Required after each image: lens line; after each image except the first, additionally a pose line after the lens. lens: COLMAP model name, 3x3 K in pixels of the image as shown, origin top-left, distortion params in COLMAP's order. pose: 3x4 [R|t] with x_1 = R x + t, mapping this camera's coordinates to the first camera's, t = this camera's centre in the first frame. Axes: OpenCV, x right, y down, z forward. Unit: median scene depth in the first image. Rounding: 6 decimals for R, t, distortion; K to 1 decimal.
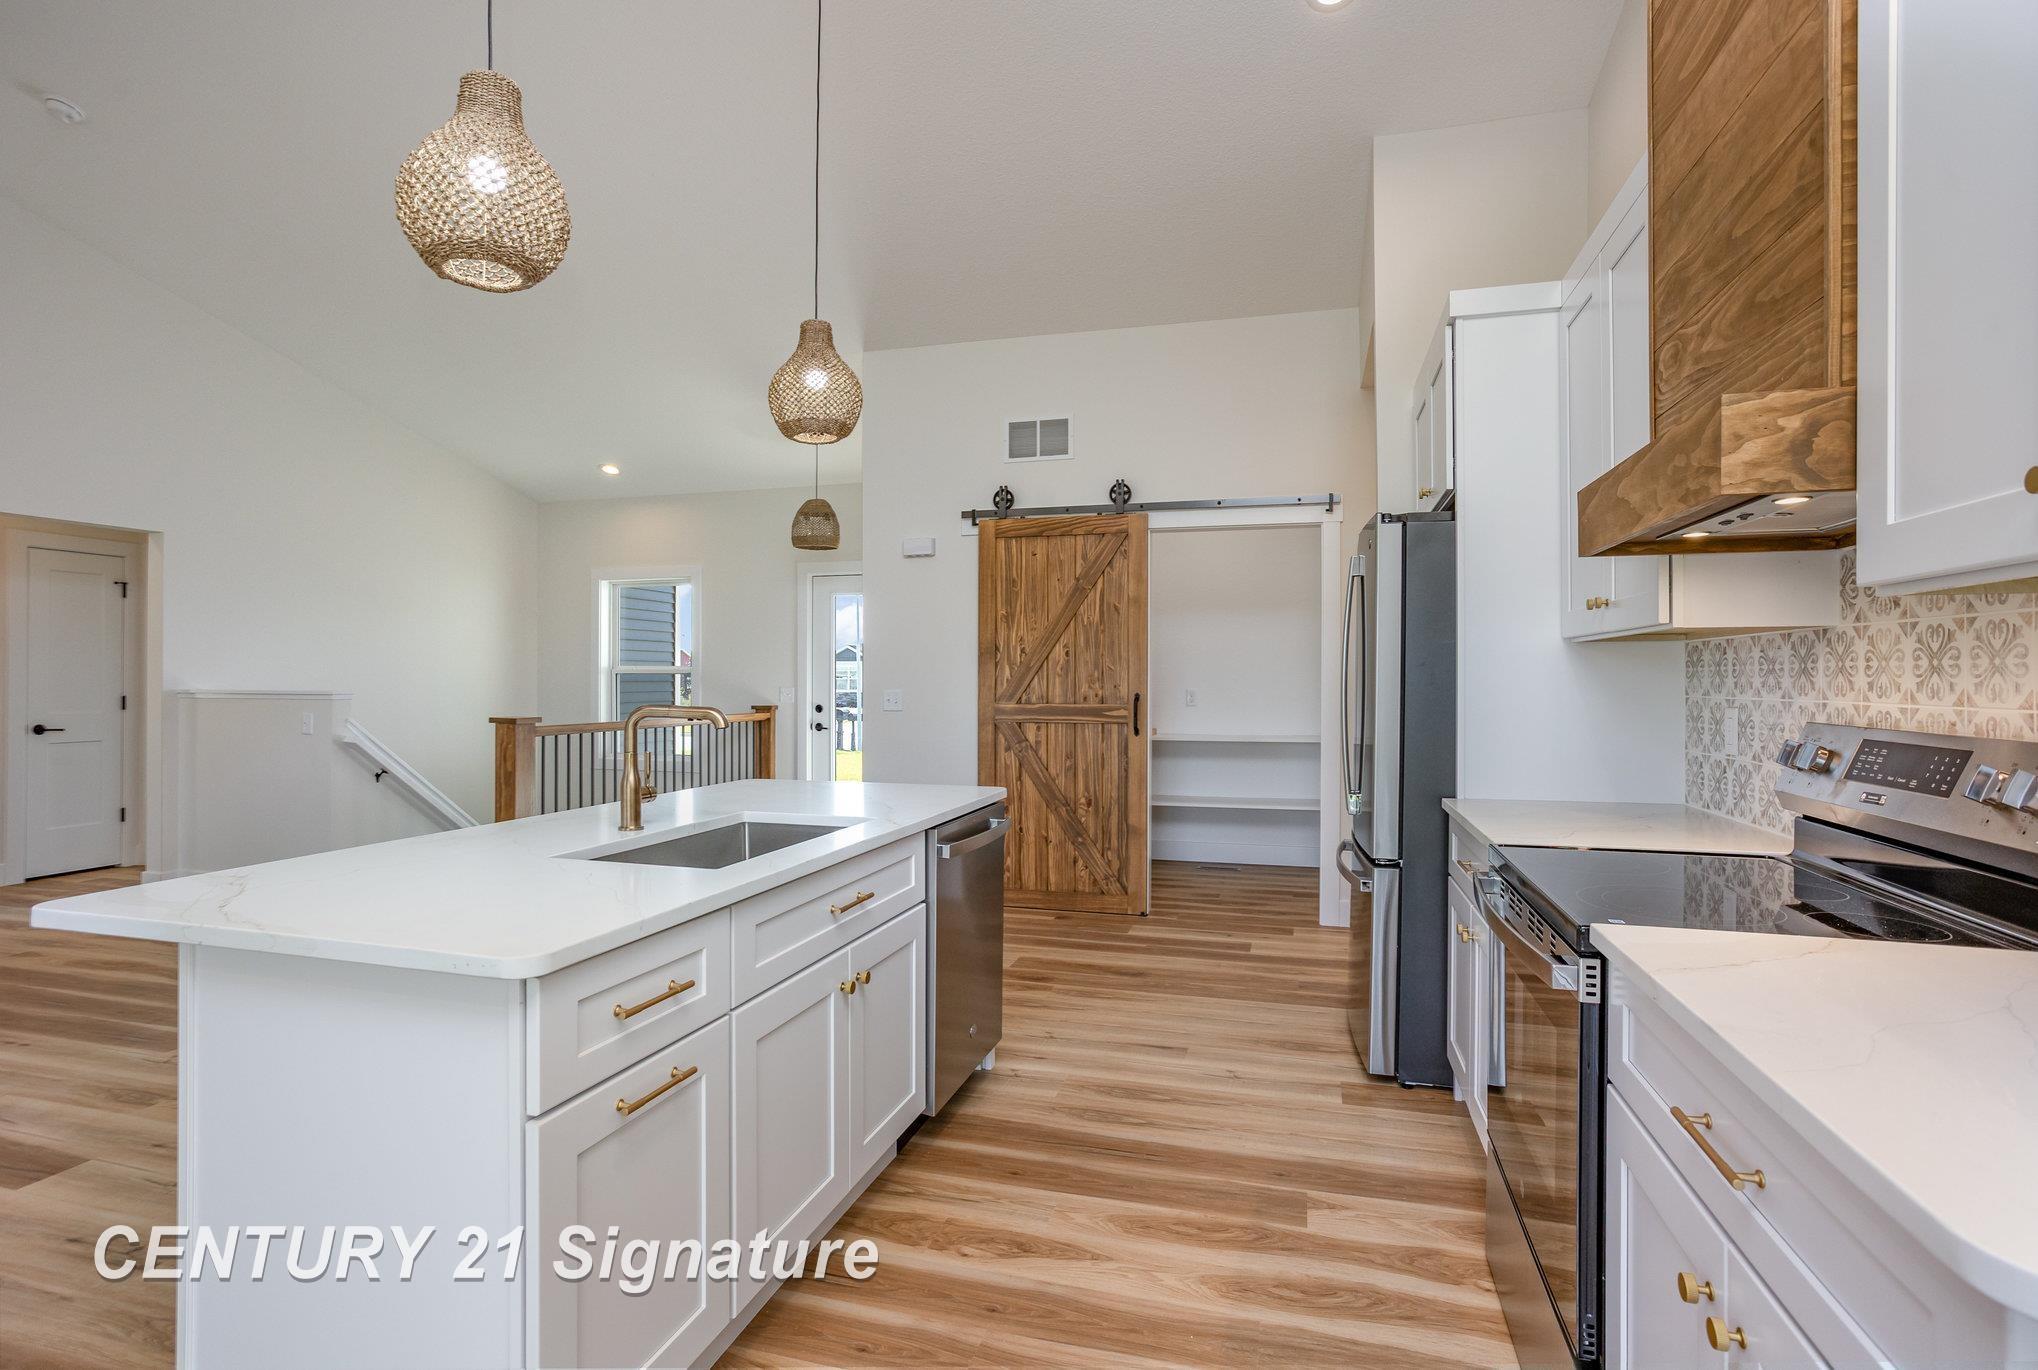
lens RADIAL K [[997.6, 0, 1020.0], [0, 997.6, 680.4], [0, 0, 1]] dist [-0.058677, 0.039399]
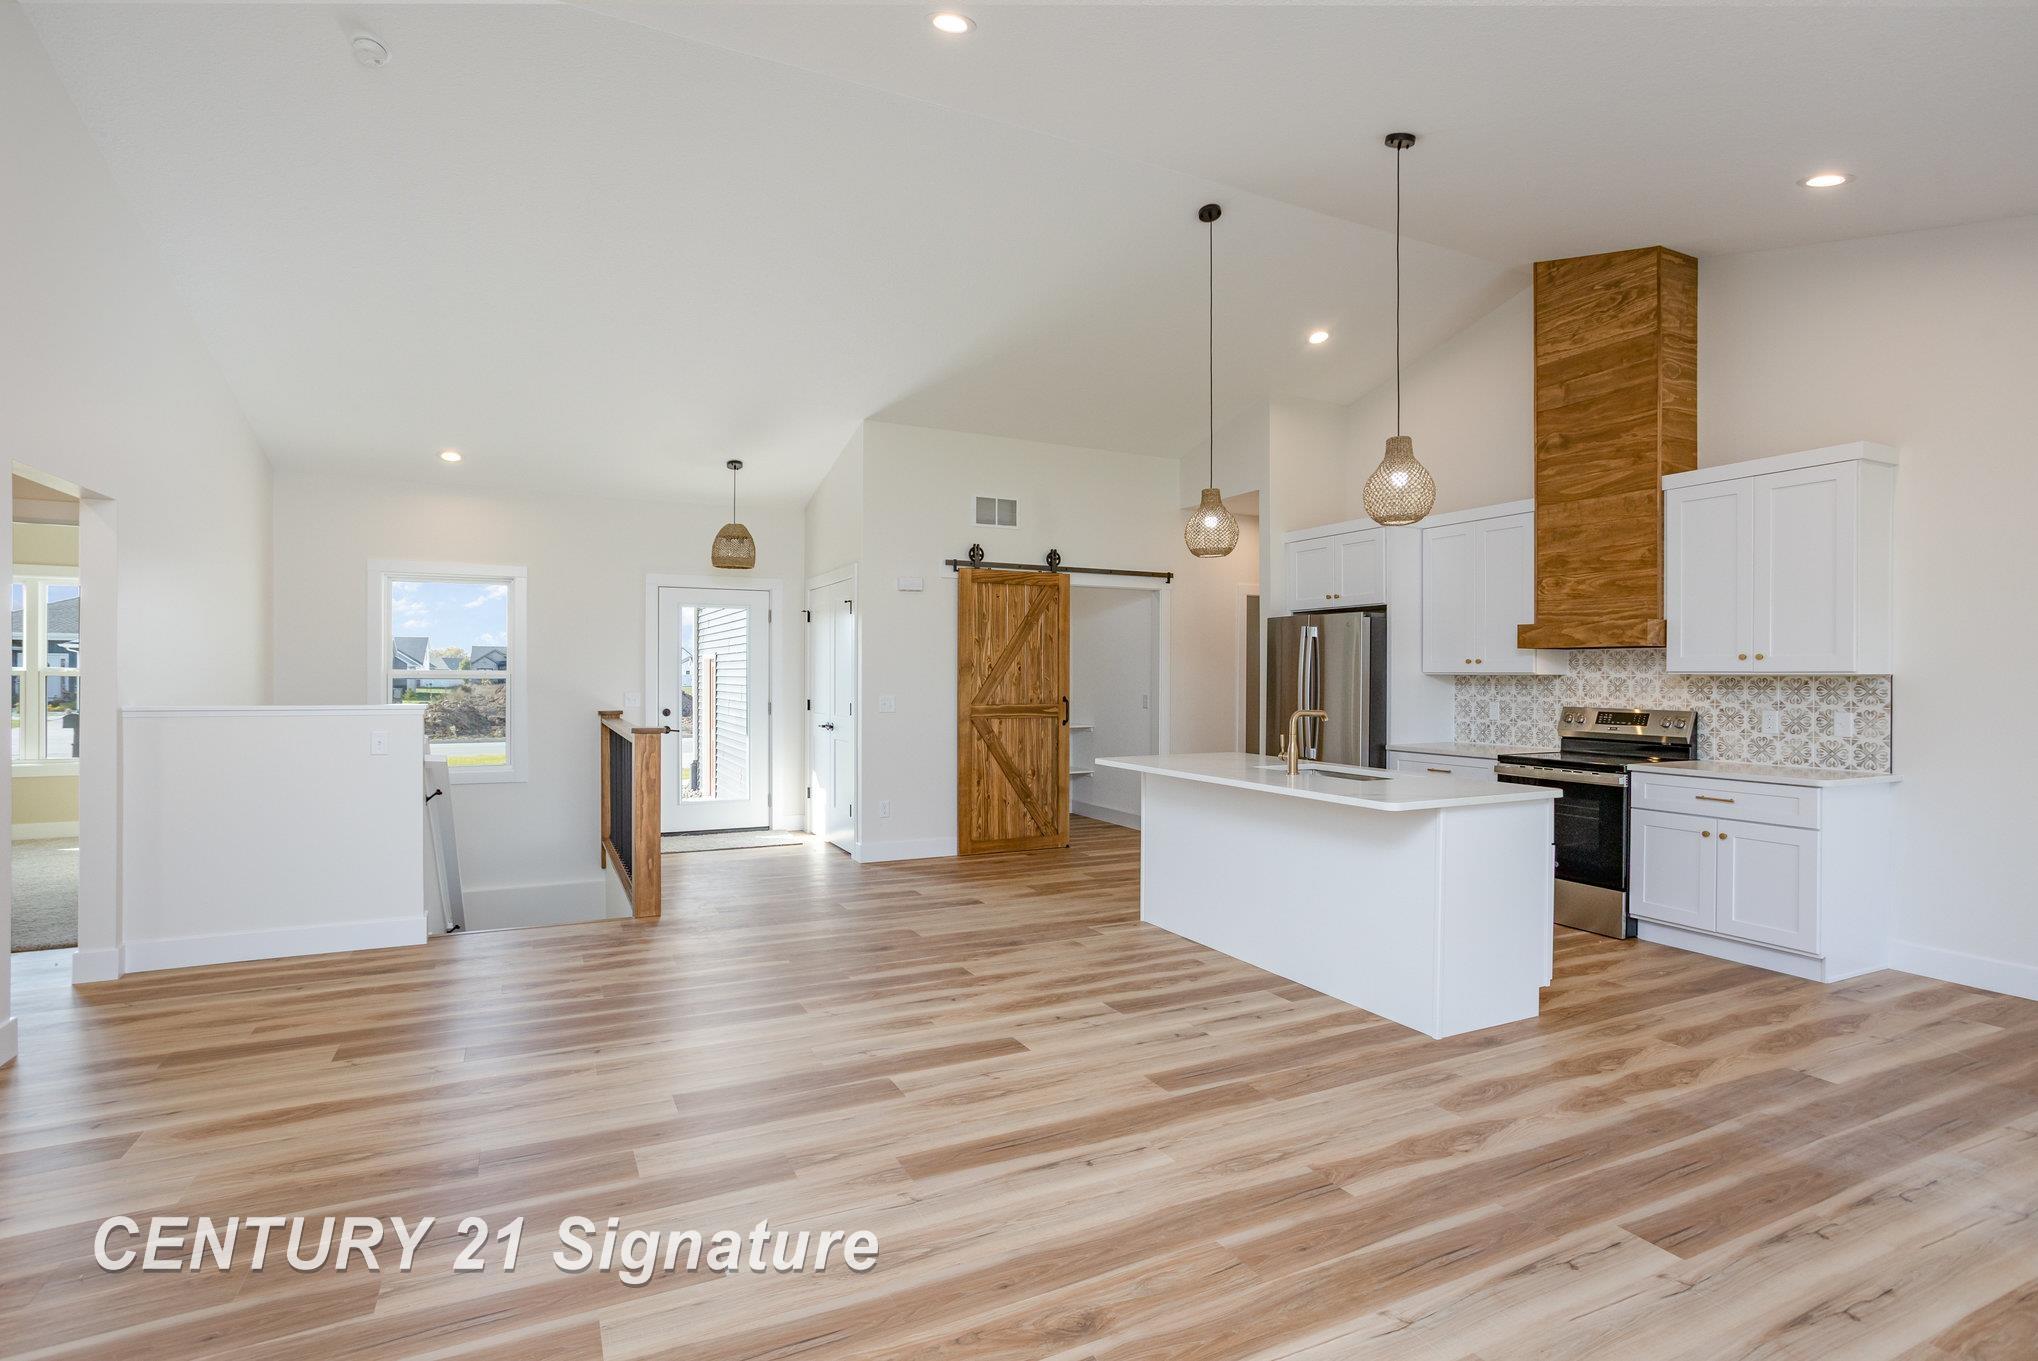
lens RADIAL K [[995.8, 0, 1013.7], [0, 995.8, 677.7], [0, 0, 1]] dist [-0.057621, 0.042542]
pose [[0.738667, -0.000398, 0.674071, -1.148888], [-0.002720, 0.999990, 0.003570, -0.024375], [-0.674066, -0.004471, 0.738658, -0.040612]]
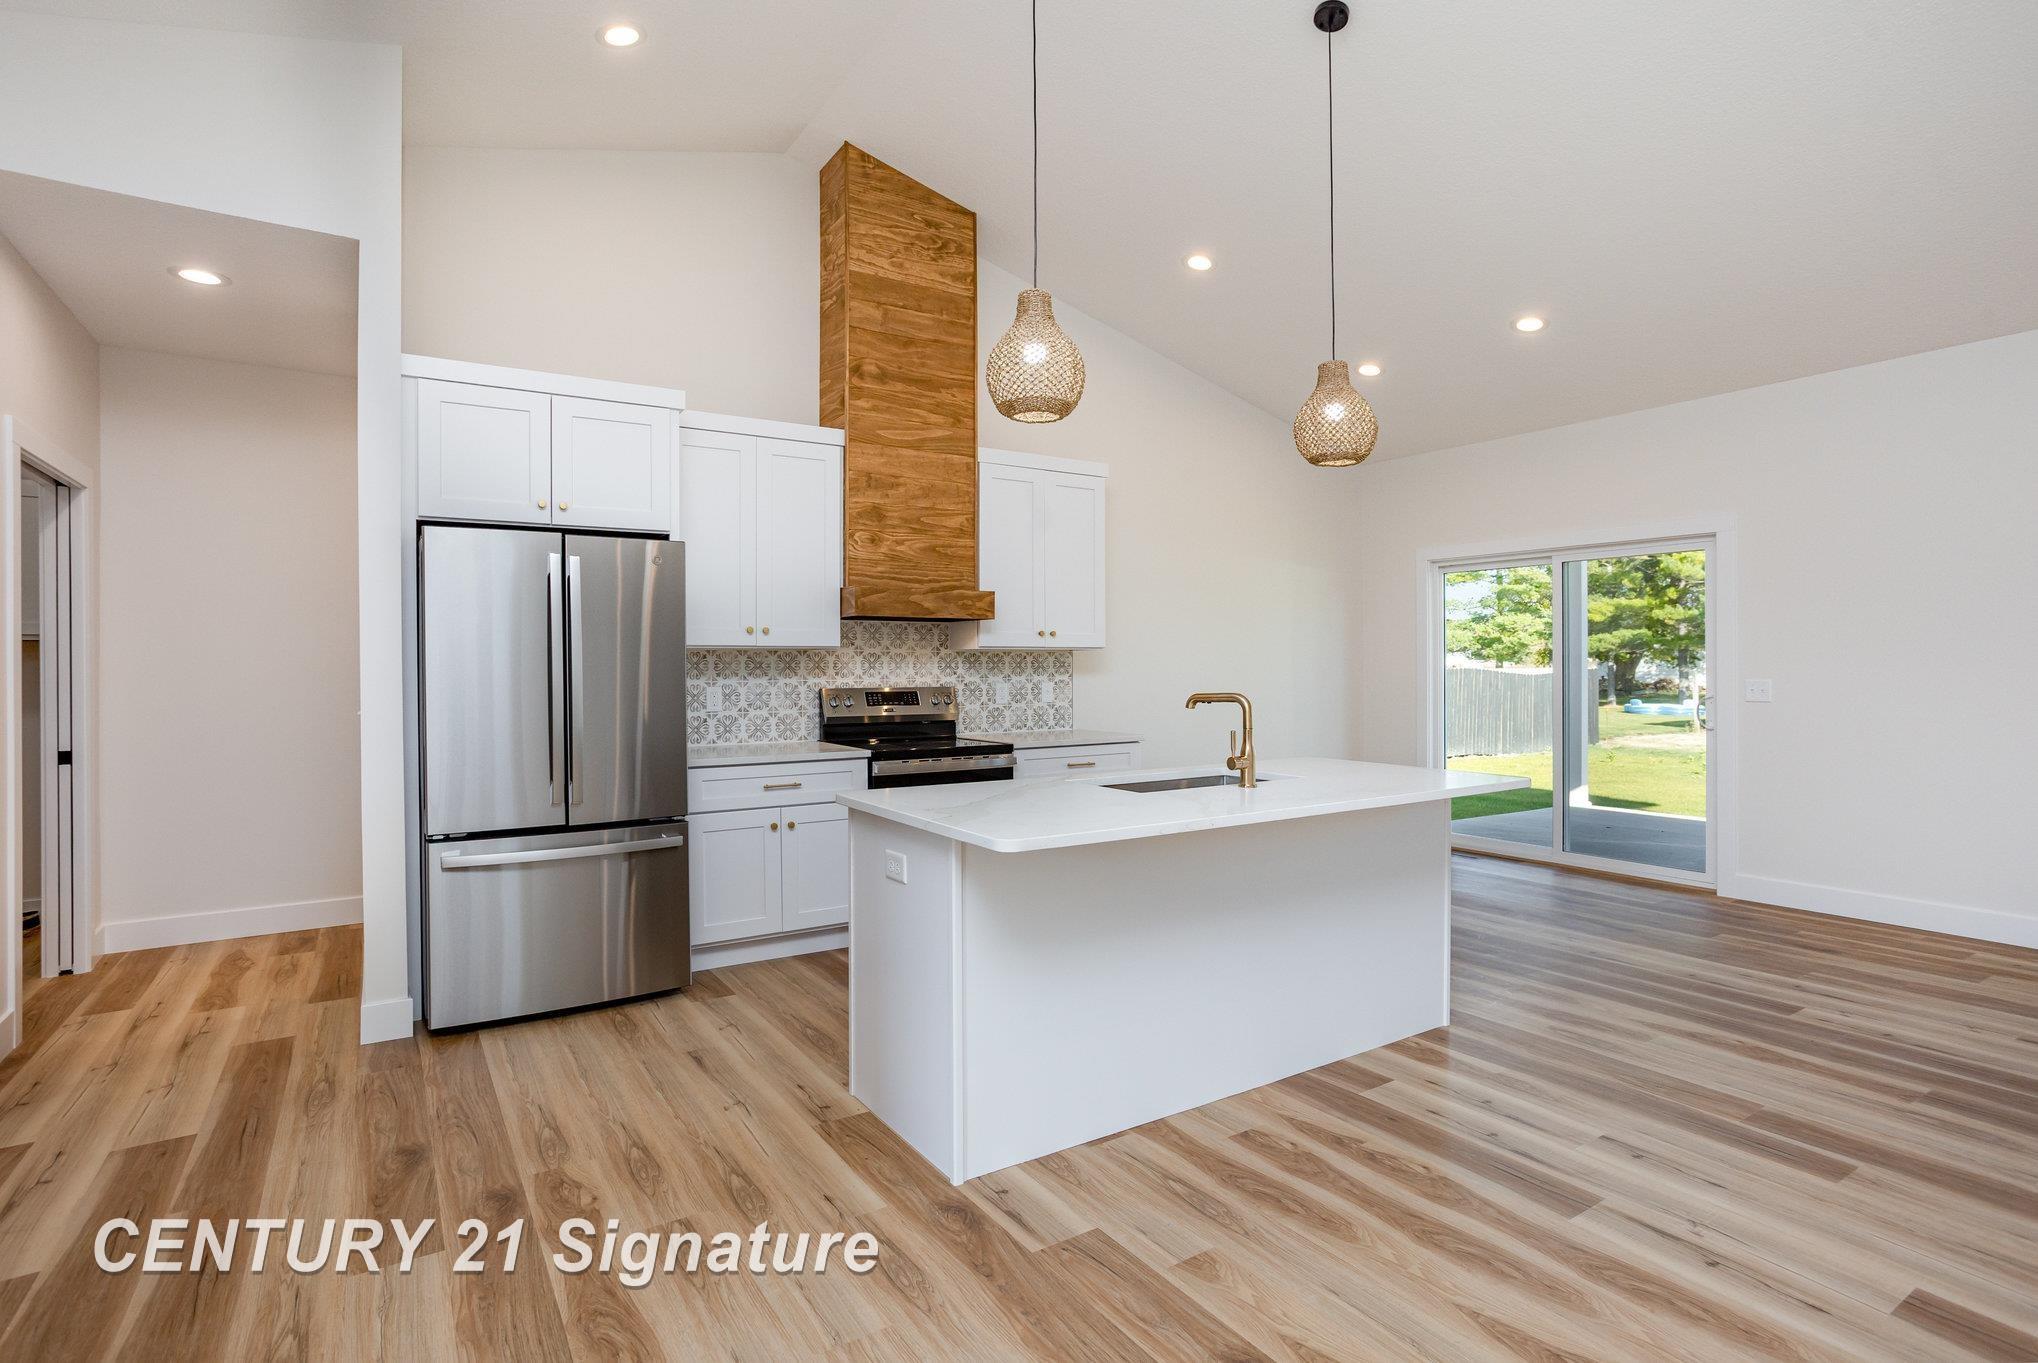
lens RADIAL K [[996.4, 0, 999.1], [0, 996.4, 669.6], [0, 0, 1]] dist [-0.055973, 0.033039]
pose [[-0.746273, 0.000585, 0.665640, -0.559689], [0.003972, 0.999986, 0.003574, -0.005674], [-0.665628, 0.005311, -0.746265, 1.201395]]
